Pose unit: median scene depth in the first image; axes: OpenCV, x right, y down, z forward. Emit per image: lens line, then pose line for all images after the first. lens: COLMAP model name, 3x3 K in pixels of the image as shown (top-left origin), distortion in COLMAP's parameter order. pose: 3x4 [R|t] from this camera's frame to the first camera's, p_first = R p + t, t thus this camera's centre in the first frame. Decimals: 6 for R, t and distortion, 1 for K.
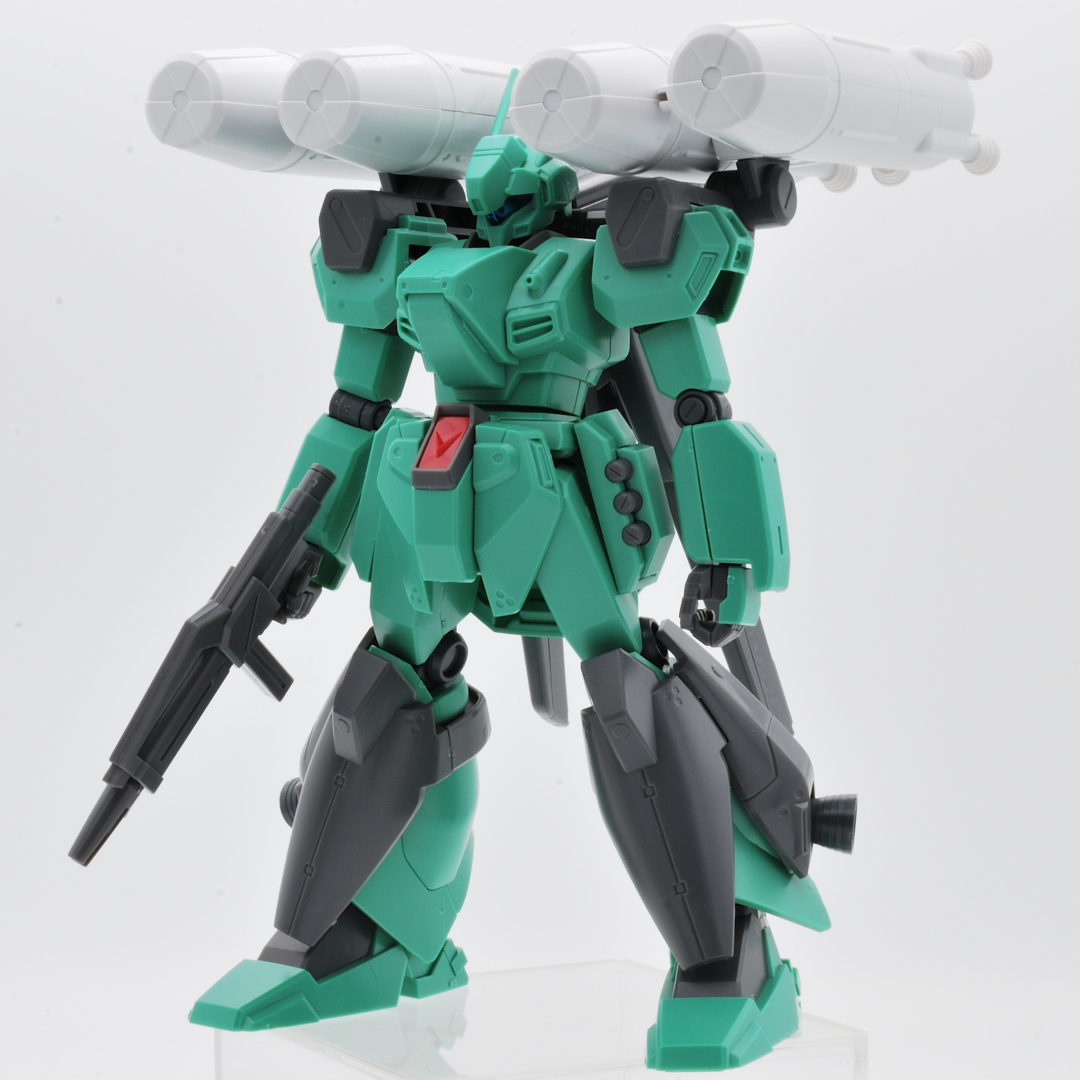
lens RADIAL K [[2956.3, 0, 498.3], [0, 2956.3, 541.7], [0, 0, 1]] dist [0.084034, 1.191035]
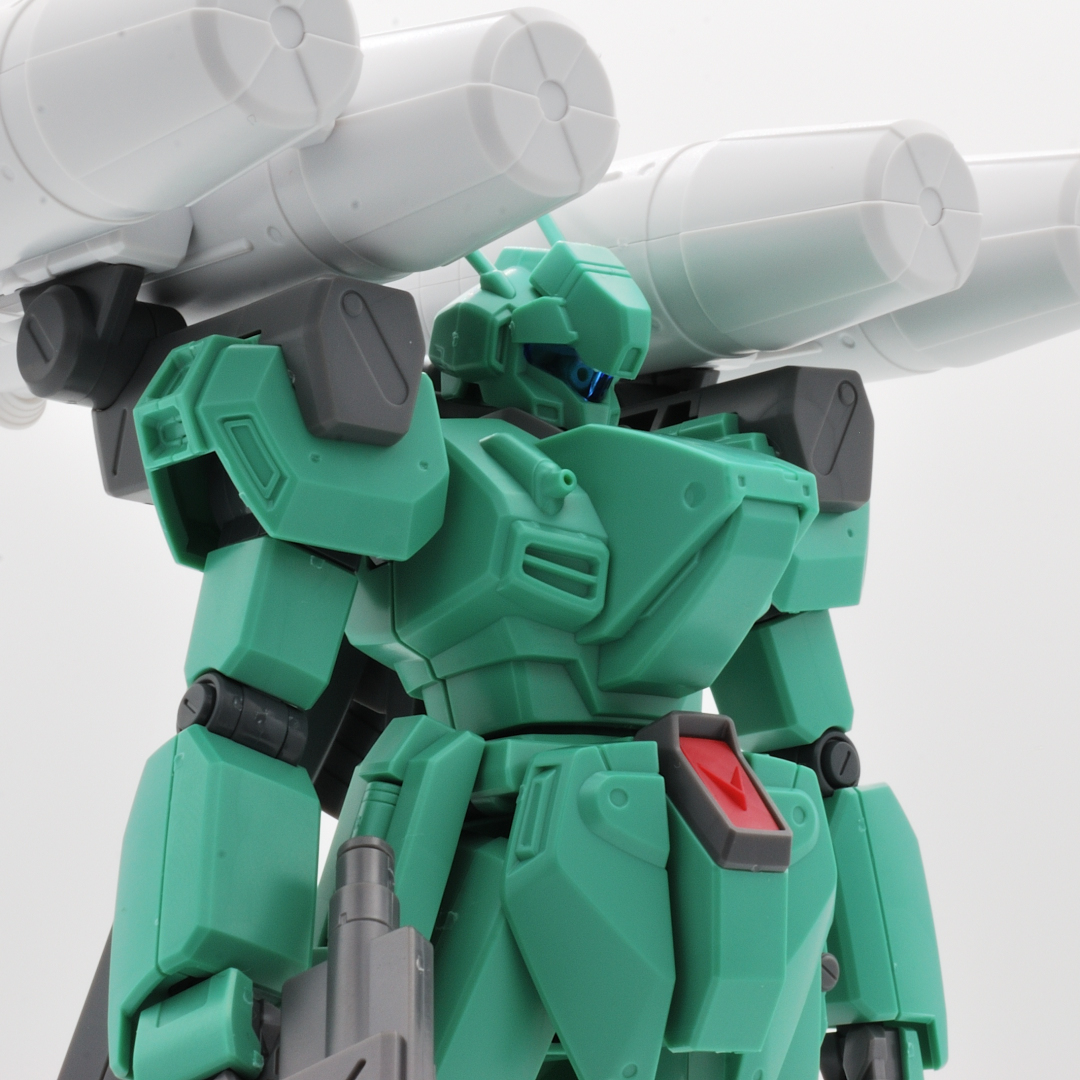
lens RADIAL K [[3686.9, 0, 540.0], [0, 3686.9, 540.0], [0, 0, 1]] dist [0.119387, 0.077371]
pose [[0.346979, 0.138438, 0.927599, -0.644886], [0.047680, 0.985163, -0.164865, 0.030416], [-0.936660, 0.101432, 0.335230, 0.801364]]
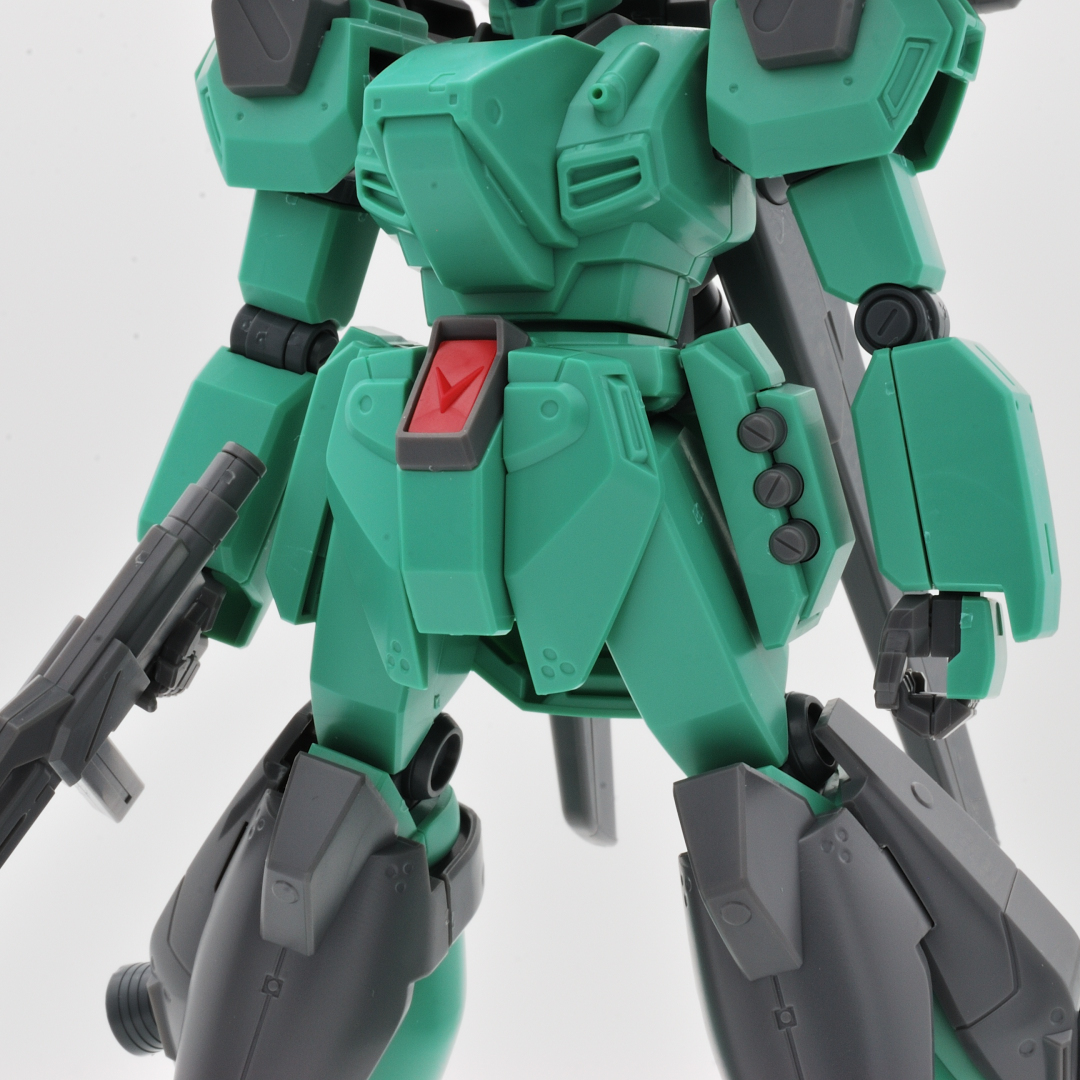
lens RADIAL K [[3107.9, 0, 540.2], [0, 3107.9, 513.9], [0, 0, 1]] dist [0.083436, -0.268965]
pose [[0.997304, -0.020093, 0.070582, -0.043383], [0.020603, 0.999767, -0.006508, -0.005226], [-0.070435, 0.007945, 0.997485, 0.411077]]
